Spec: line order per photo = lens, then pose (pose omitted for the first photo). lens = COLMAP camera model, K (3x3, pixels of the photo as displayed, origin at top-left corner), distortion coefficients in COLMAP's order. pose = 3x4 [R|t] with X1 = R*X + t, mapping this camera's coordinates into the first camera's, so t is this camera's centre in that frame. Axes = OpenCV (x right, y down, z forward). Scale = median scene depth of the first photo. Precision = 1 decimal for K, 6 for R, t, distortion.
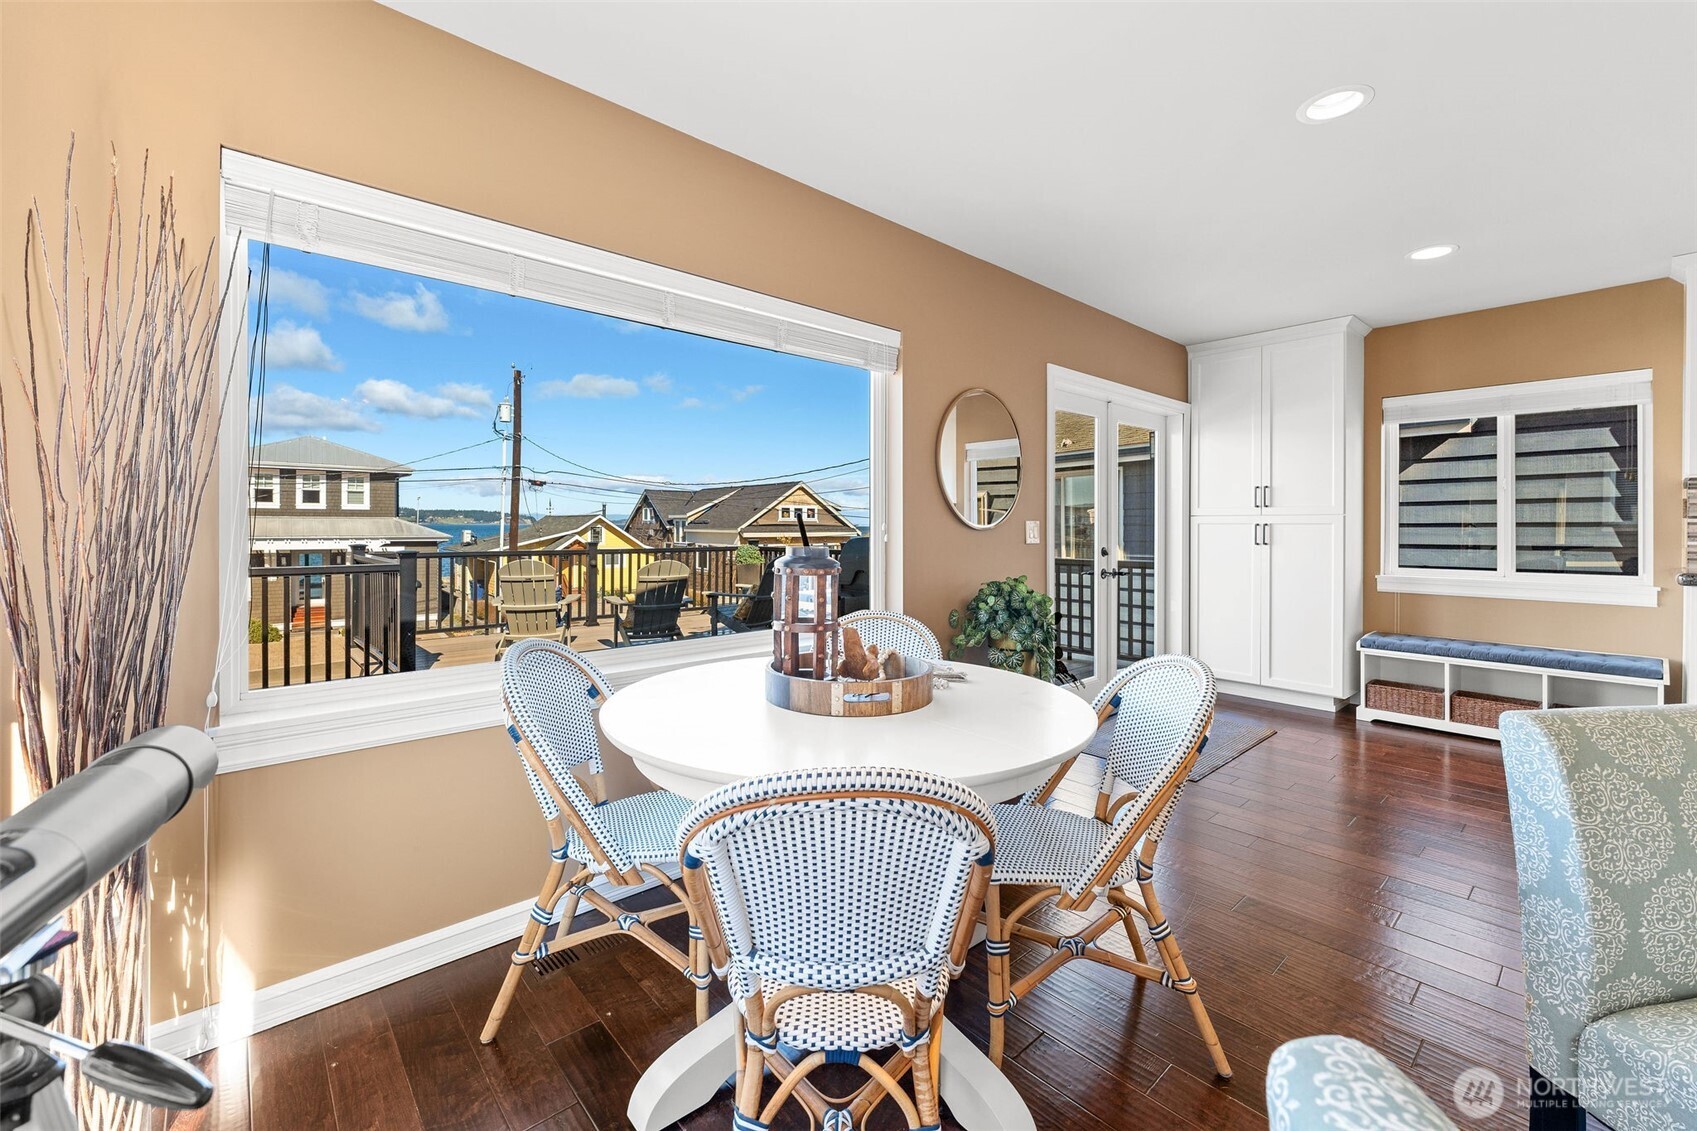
lens RADIAL K [[698.7, 0, 853.0], [0, 698.7, 533.6], [0, 0, 1]] dist [-0.009625, -0.000081]
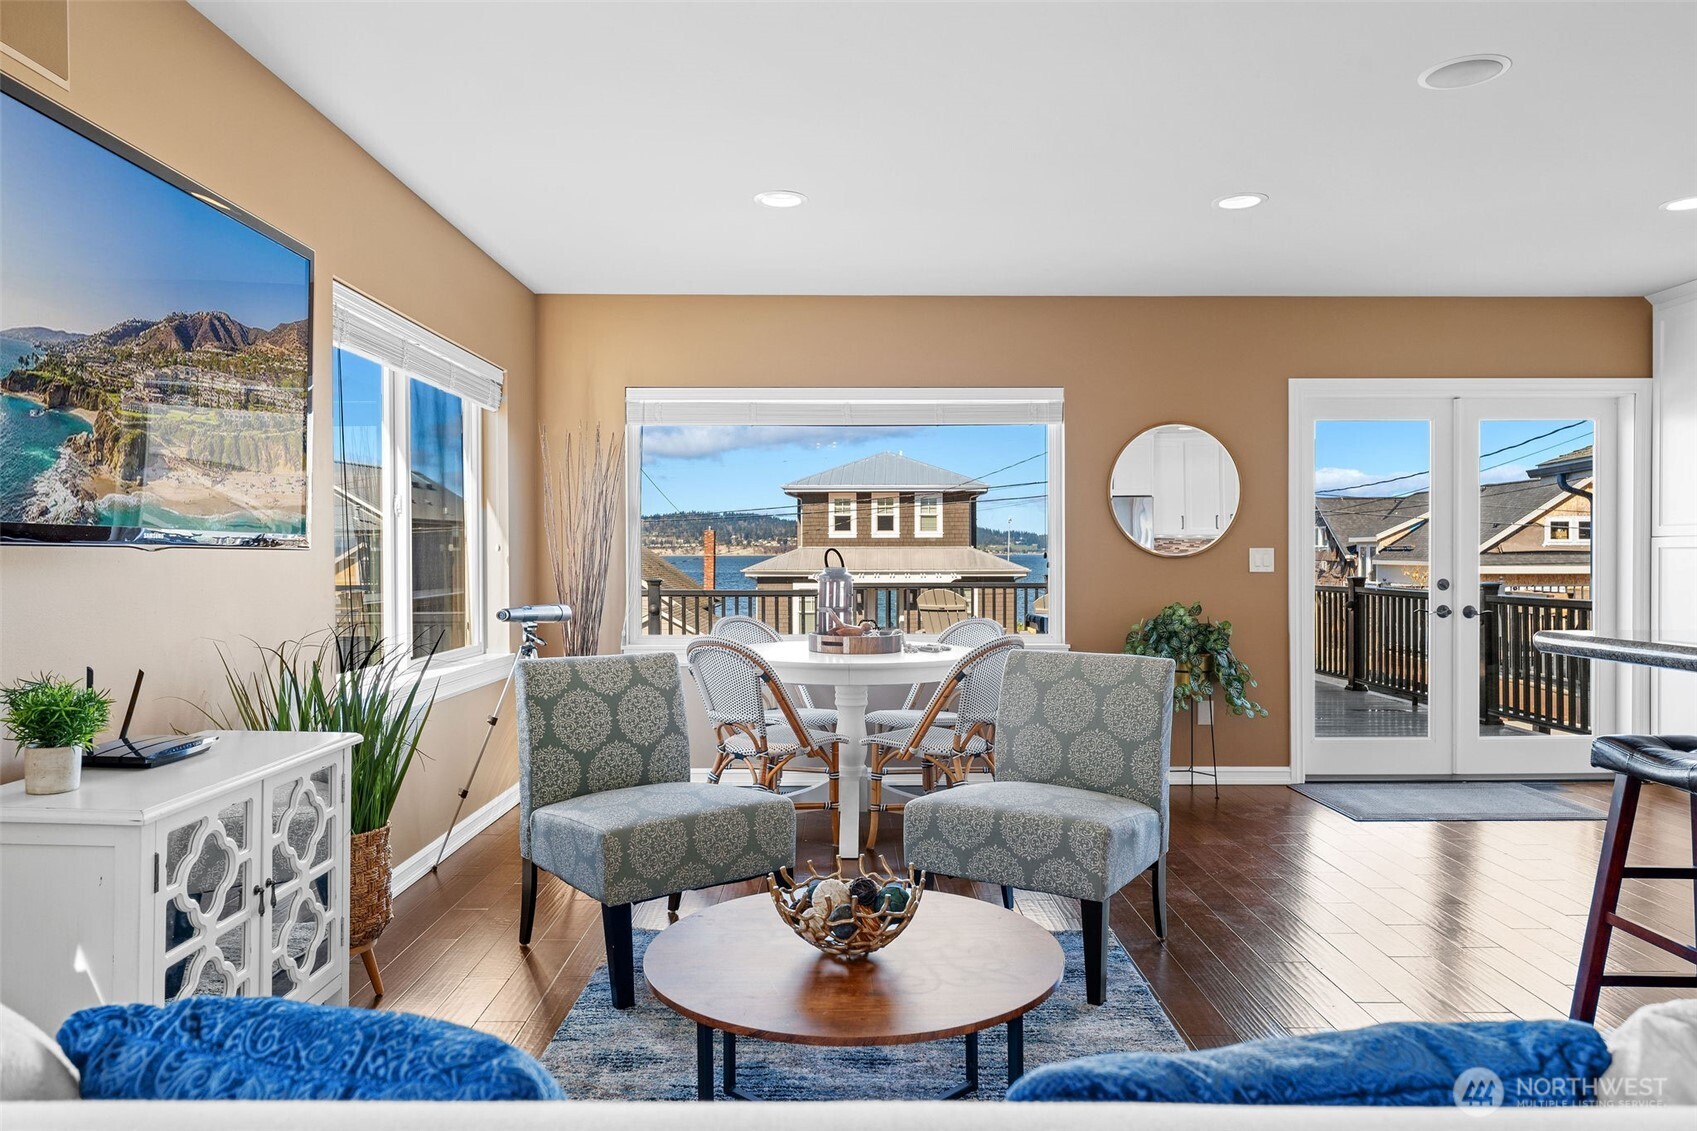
lens RADIAL K [[1135.5, 0, 848.5], [0, 1135.5, 565.5], [0, 0, 1]] dist [-0.001695, -0.002136]
pose [[0.746367, -0.000140, -0.665535, 0.121180], [-0.001514, 0.999997, -0.001909, 0.001293], [0.665533, 0.002433, 0.746364, -0.074750]]
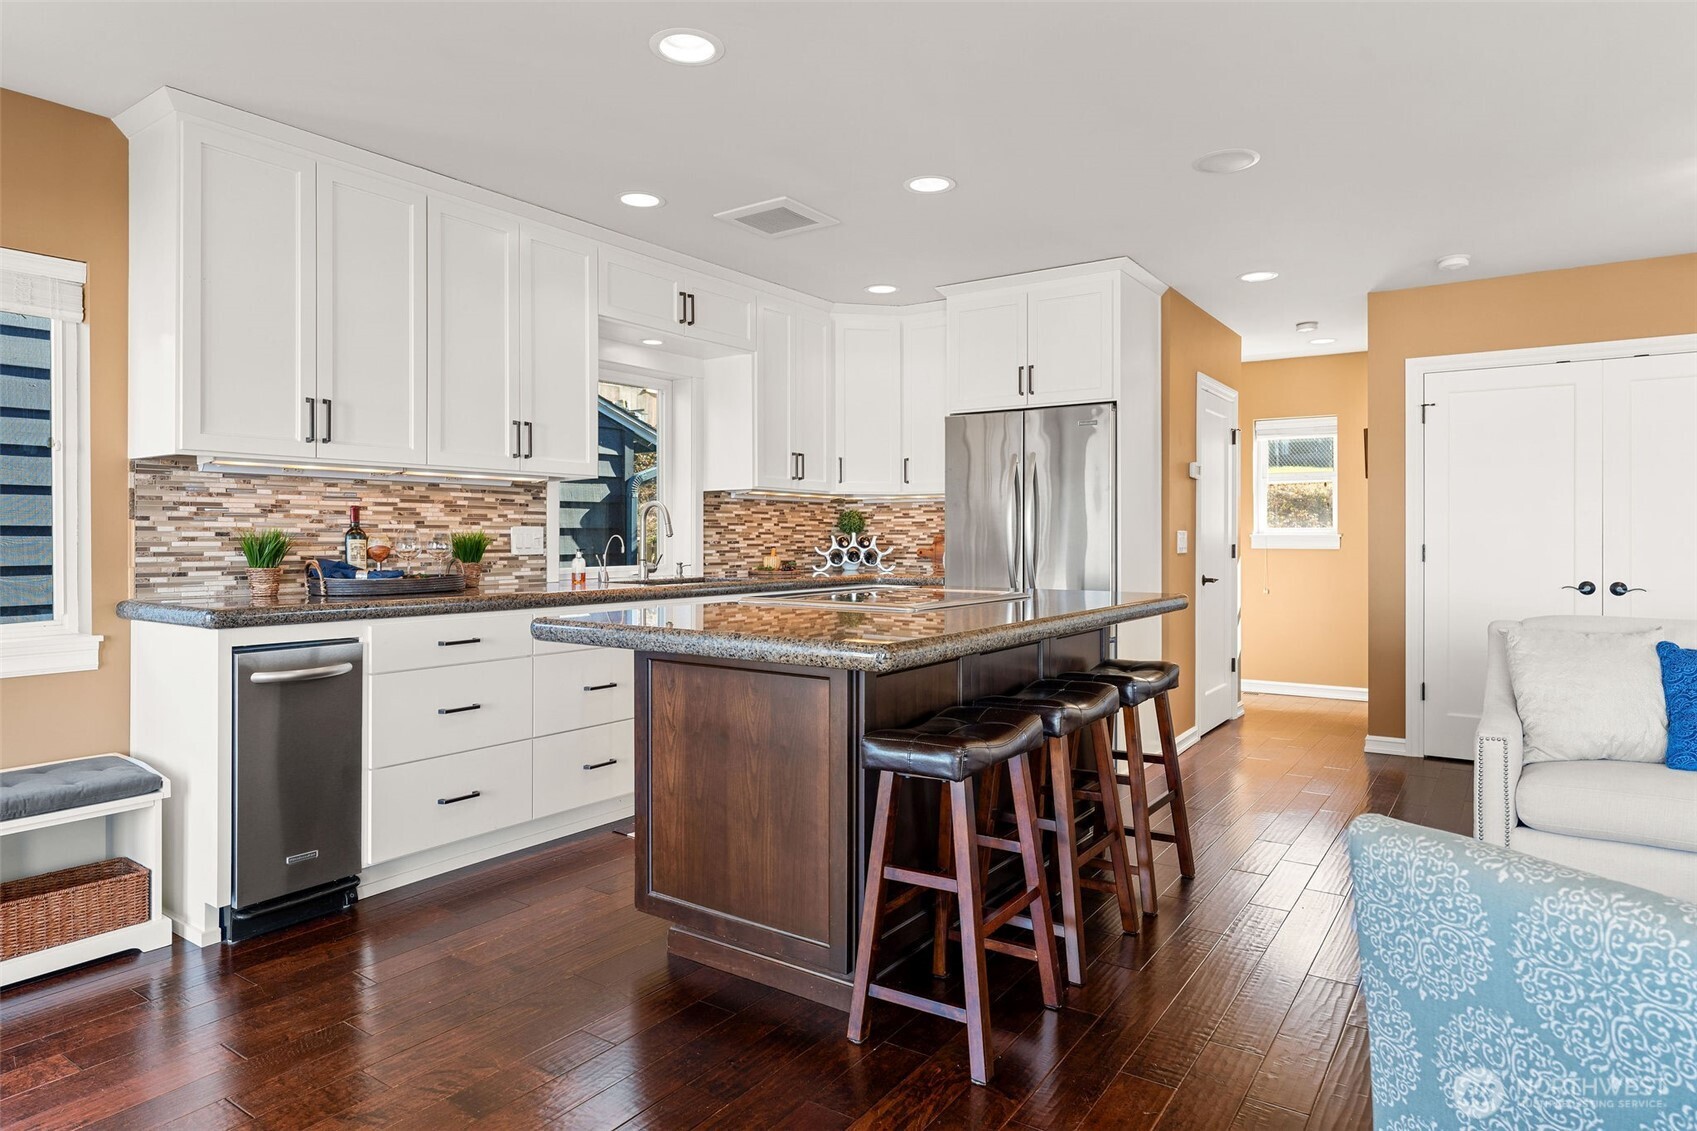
lens RADIAL K [[991.2, 0, 851.3], [0, 991.2, 540.6], [0, 0, 1]] dist [-0.001322, -0.000367]
pose [[-0.227804, -0.008617, 0.973669, 0.026687], [0.010353, 0.999883, 0.011271, -0.000943], [-0.973652, 0.012648, -0.227688, 0.078079]]
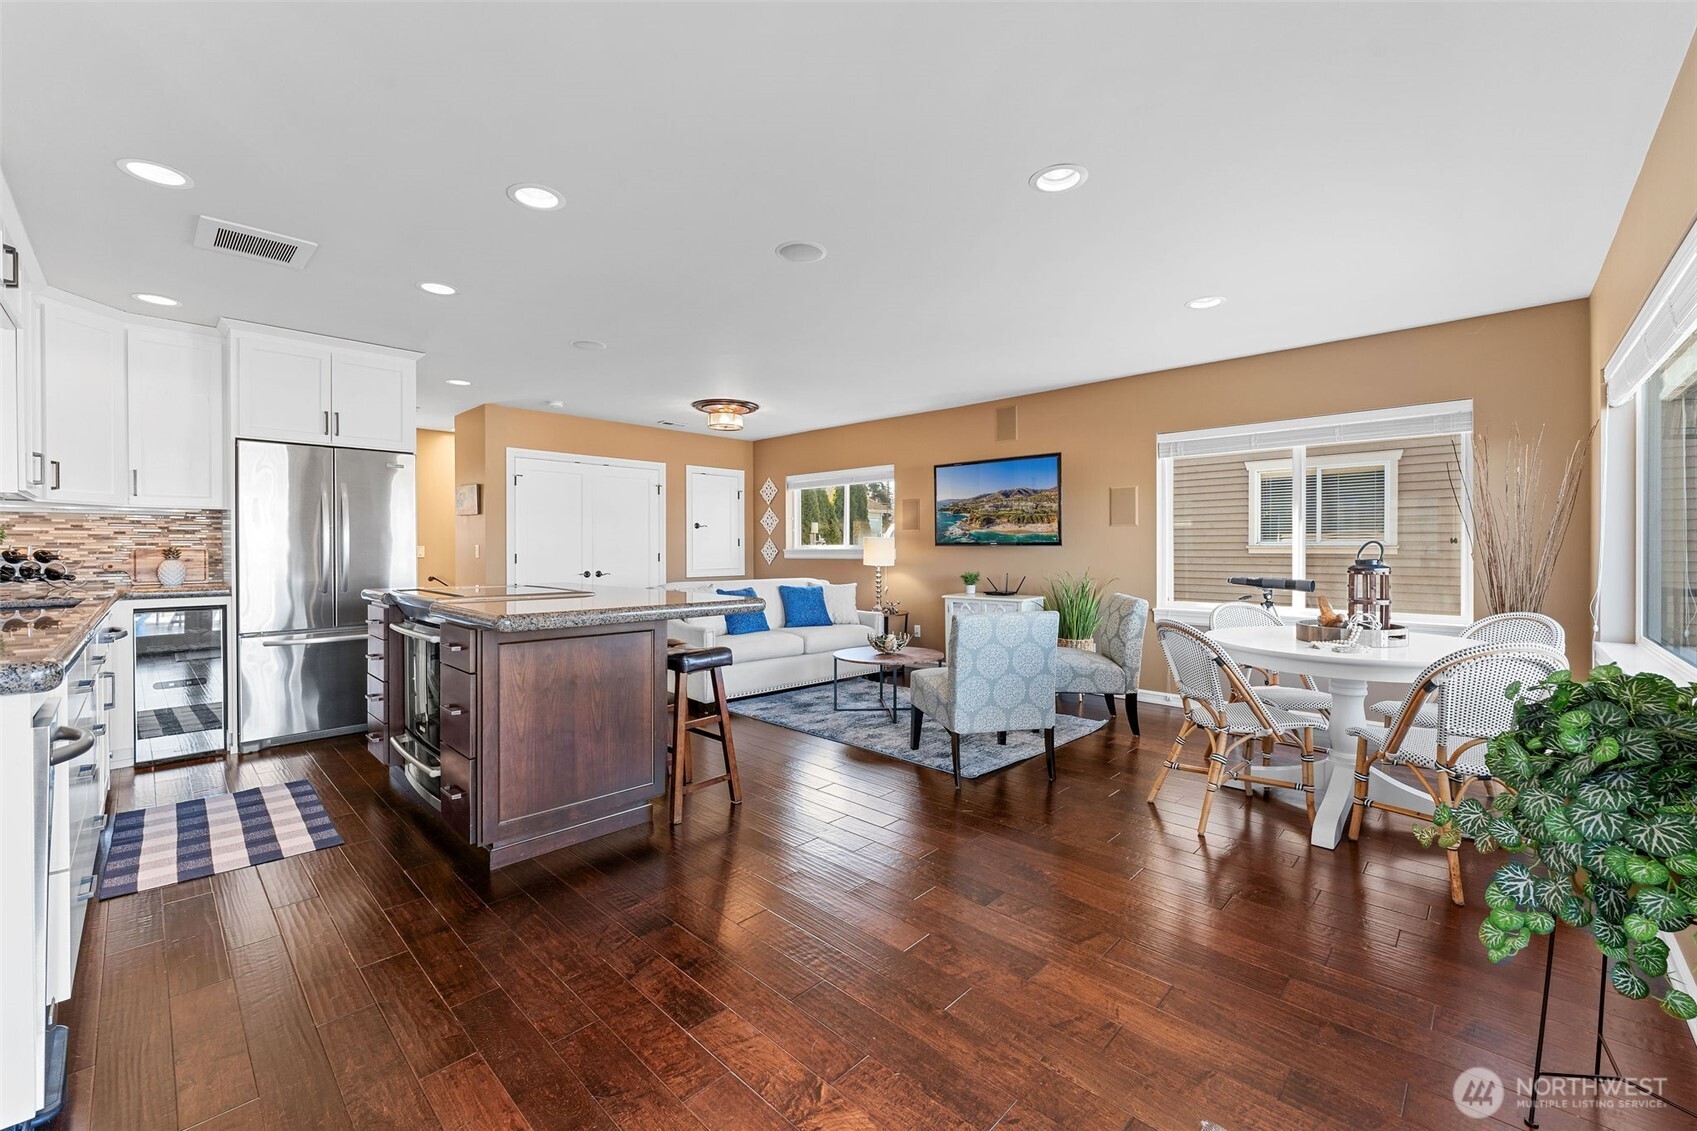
lens RADIAL K [[686.2, 0, 847.3], [0, 686.2, 551.3], [0, 0, 1]] dist [-0.002408, -0.000110]
pose [[-0.998087, -0.002688, -0.061764, 0.090591], [-0.003606, 0.999885, 0.014758, -0.001668], [0.061718, 0.014953, -0.997982, 0.170049]]
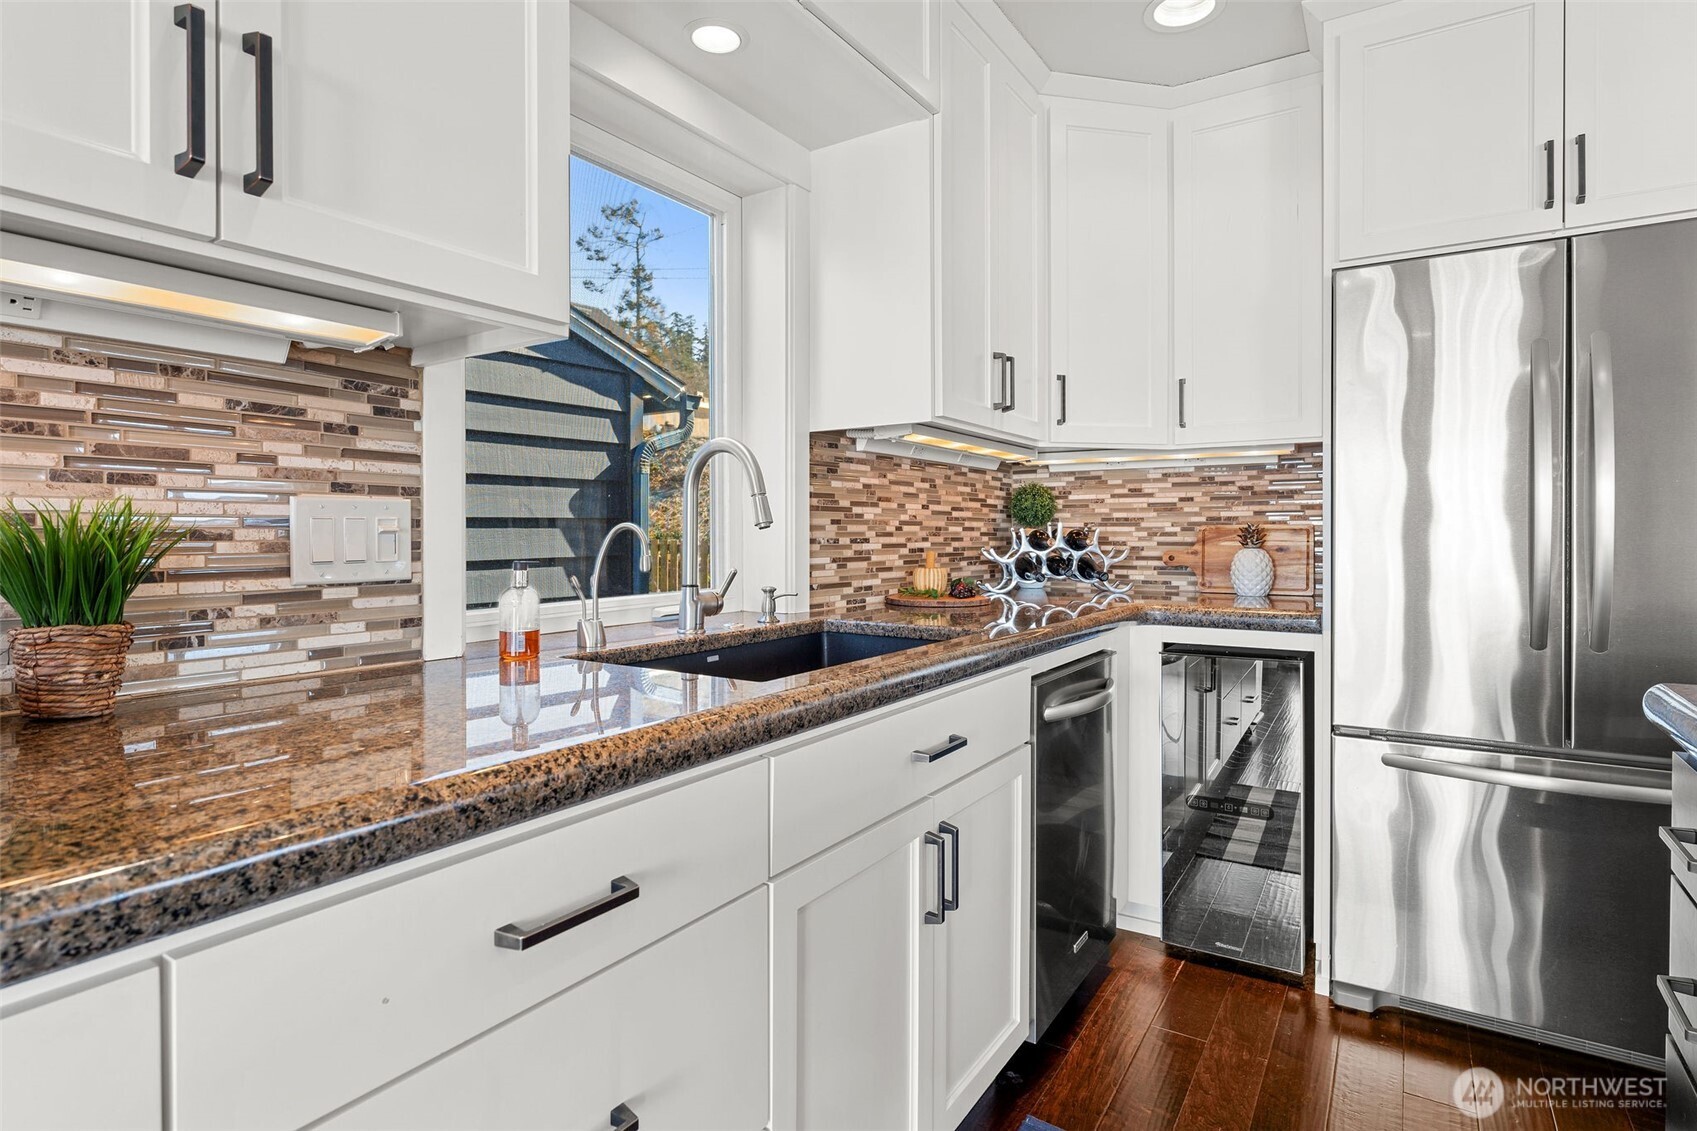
lens RADIAL K [[868.7, 0, 844.3], [0, 868.7, 541.5], [0, 0, 1]] dist [-0.005301, -0.000403]
pose [[-0.252417, -0.014476, 0.967510, 0.146104], [0.010986, 0.999781, 0.017825, -0.000047], [-0.967556, 0.015128, -0.252202, 0.079124]]
